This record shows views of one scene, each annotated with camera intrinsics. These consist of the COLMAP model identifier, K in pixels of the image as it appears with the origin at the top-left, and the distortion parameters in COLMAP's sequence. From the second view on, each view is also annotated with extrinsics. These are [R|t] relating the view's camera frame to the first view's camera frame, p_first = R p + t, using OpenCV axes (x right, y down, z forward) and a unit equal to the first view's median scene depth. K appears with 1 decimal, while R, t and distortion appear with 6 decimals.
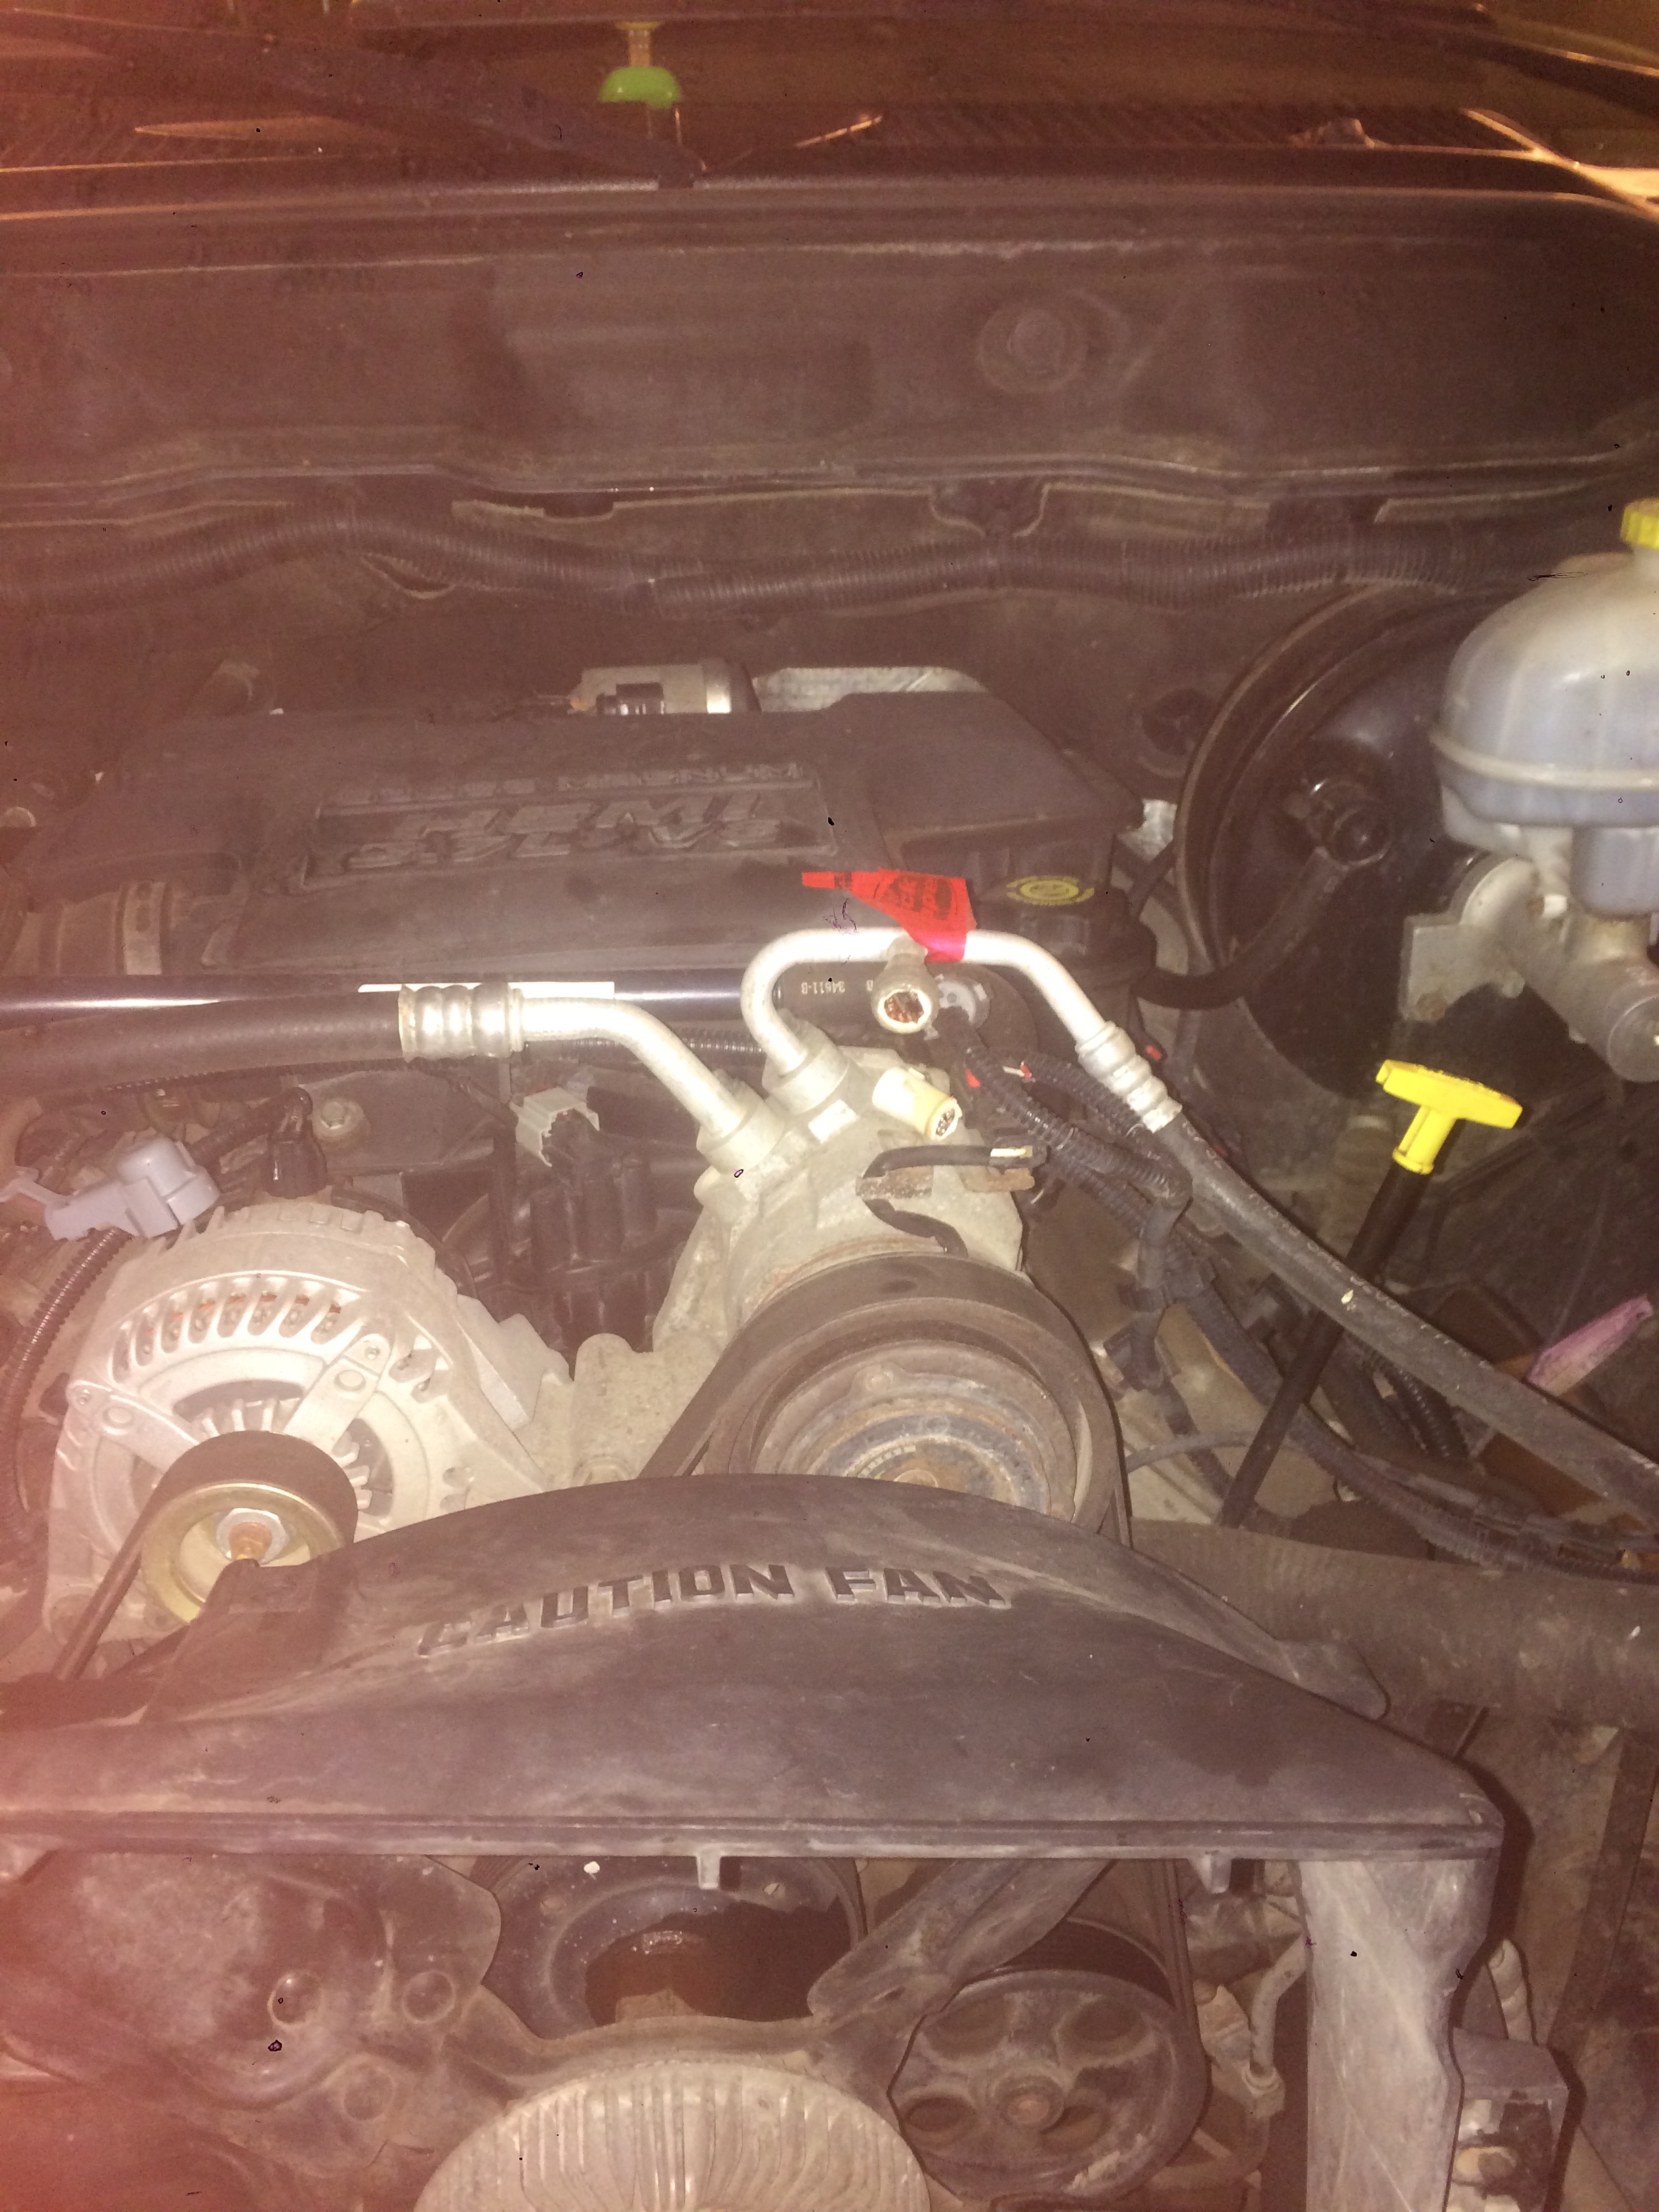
lens RADIAL K [[1892.8, 0, 802.3], [0, 1892.8, 1112.3], [0, 0, 1]] dist [0.029455, 0.003835]
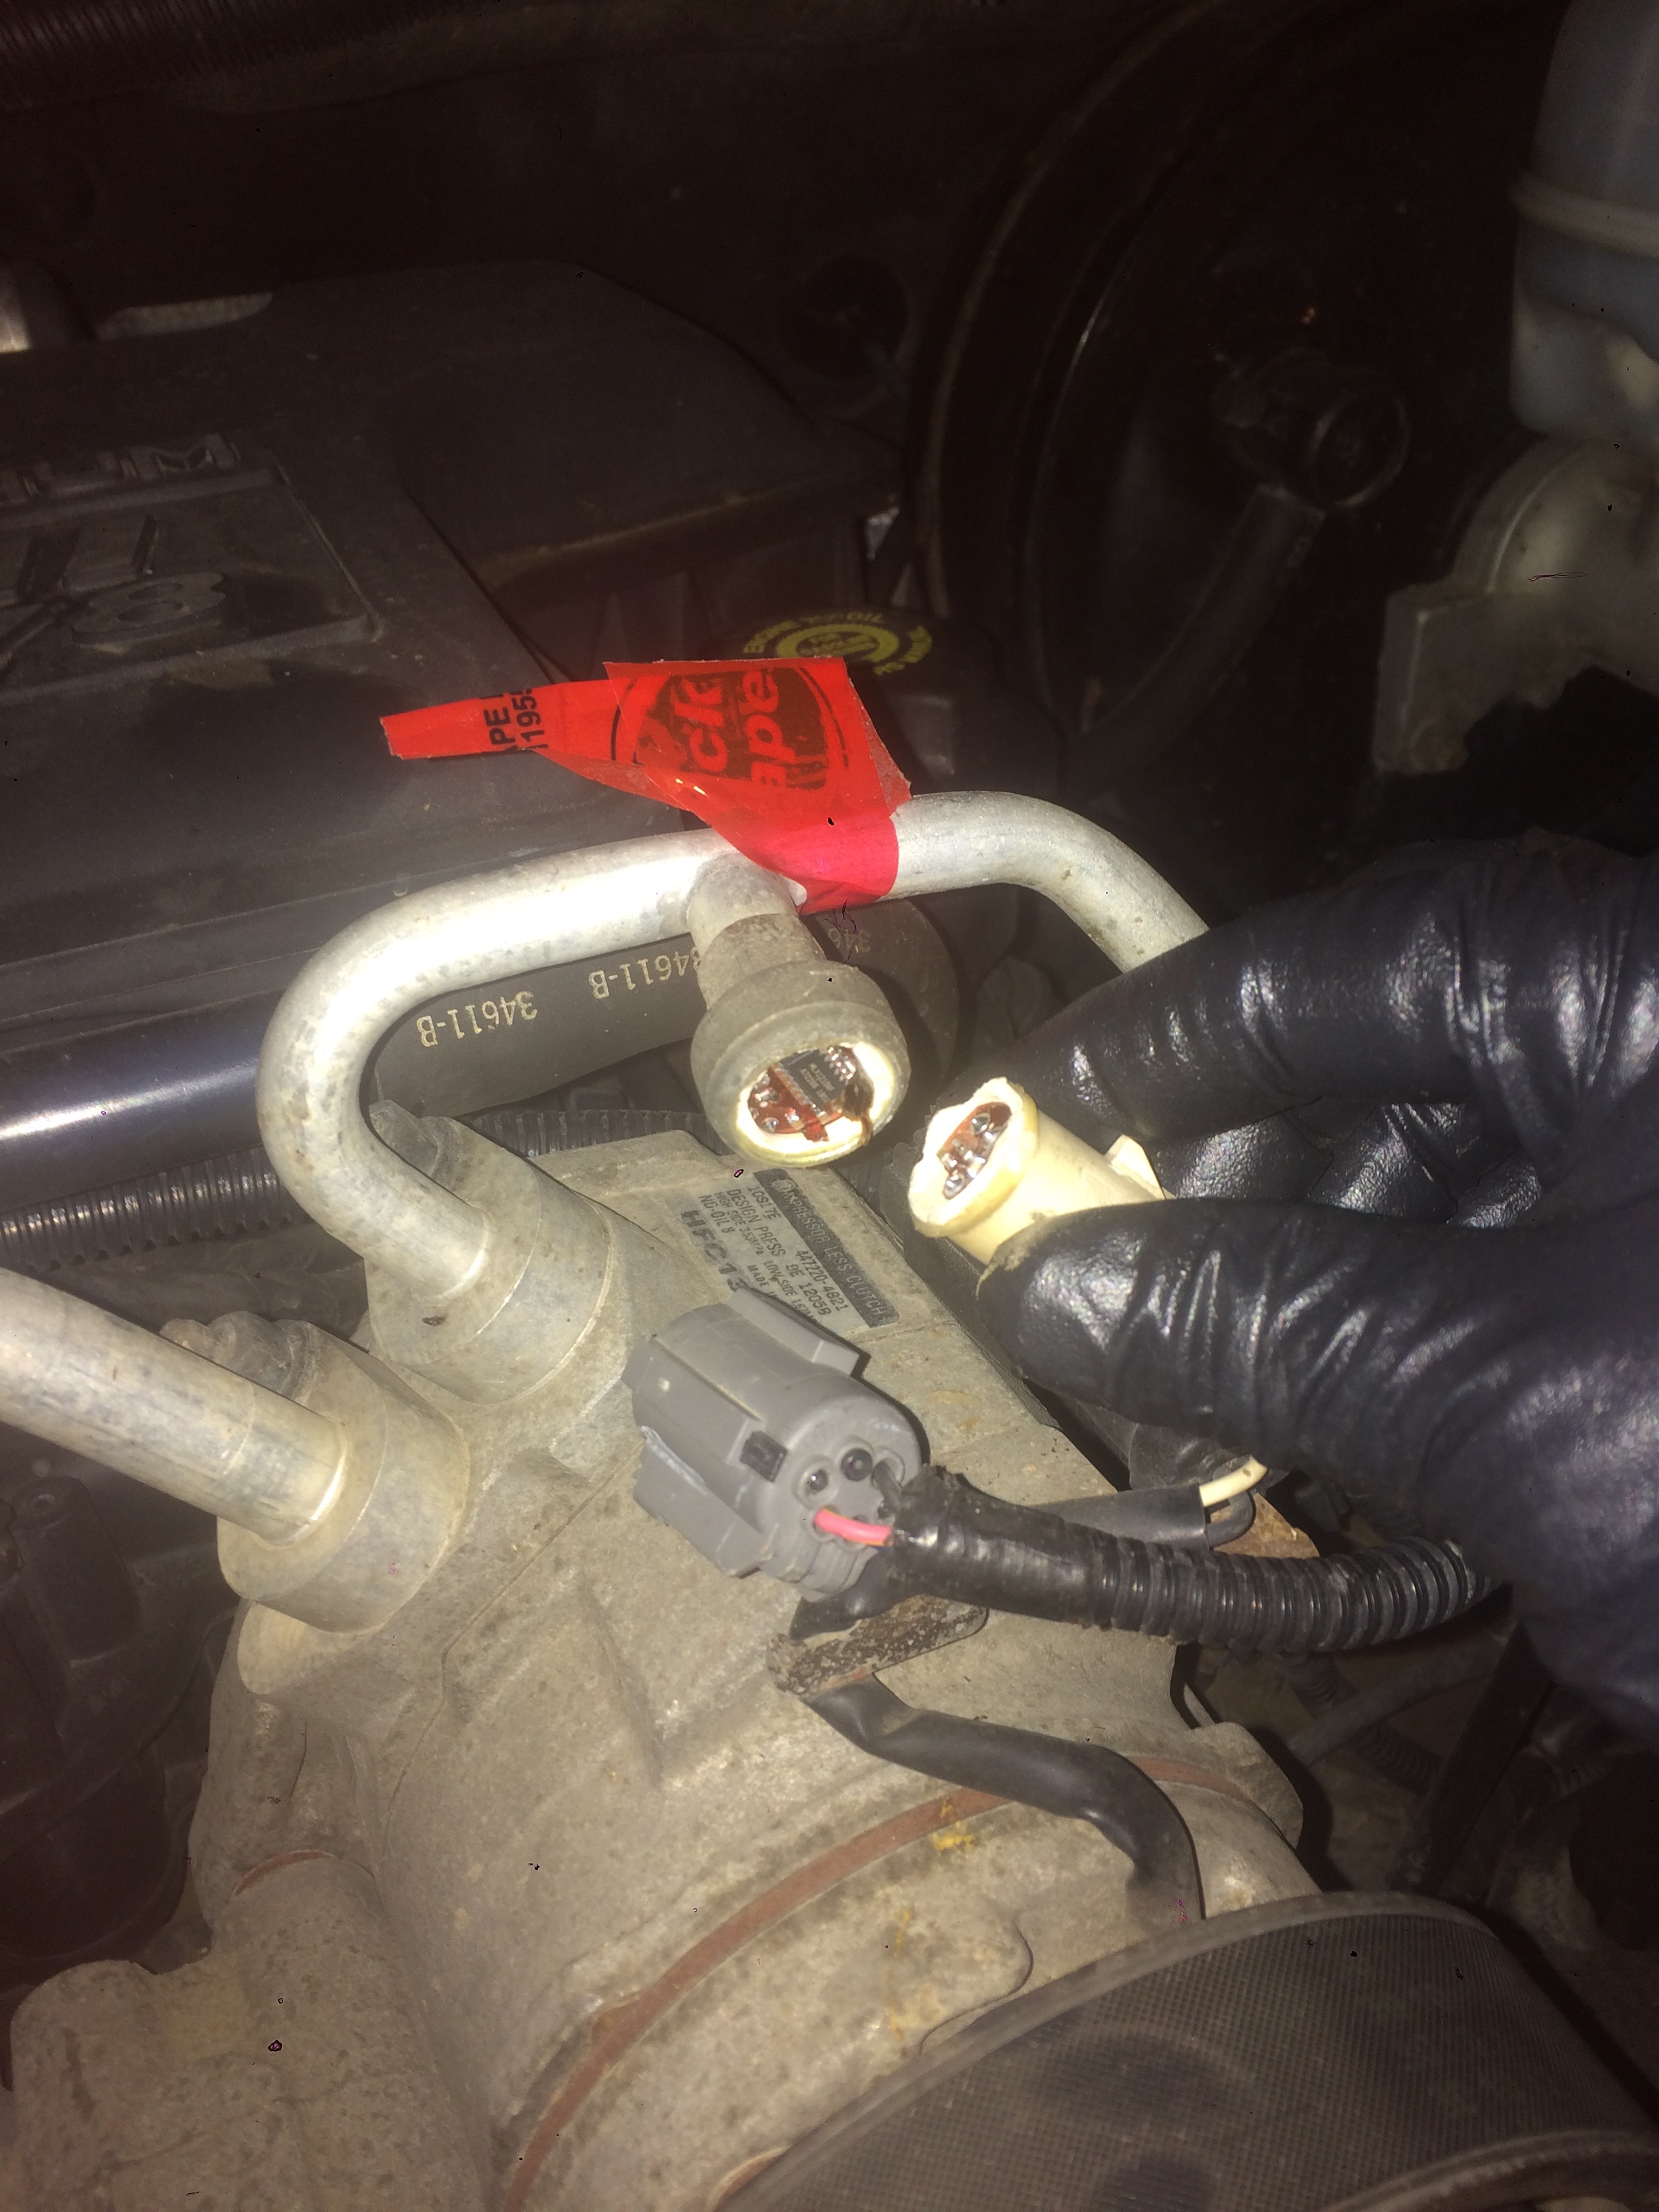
lens RADIAL K [[1892.8, 0, 802.3], [0, 1892.8, 1112.3], [0, 0, 1]] dist [0.029455, 0.003835]
pose [[0.941036, -0.215778, 0.260557, -0.025634], [0.179590, 0.971328, 0.155784, -0.083802], [-0.286701, -0.099805, 0.952807, 0.569669]]
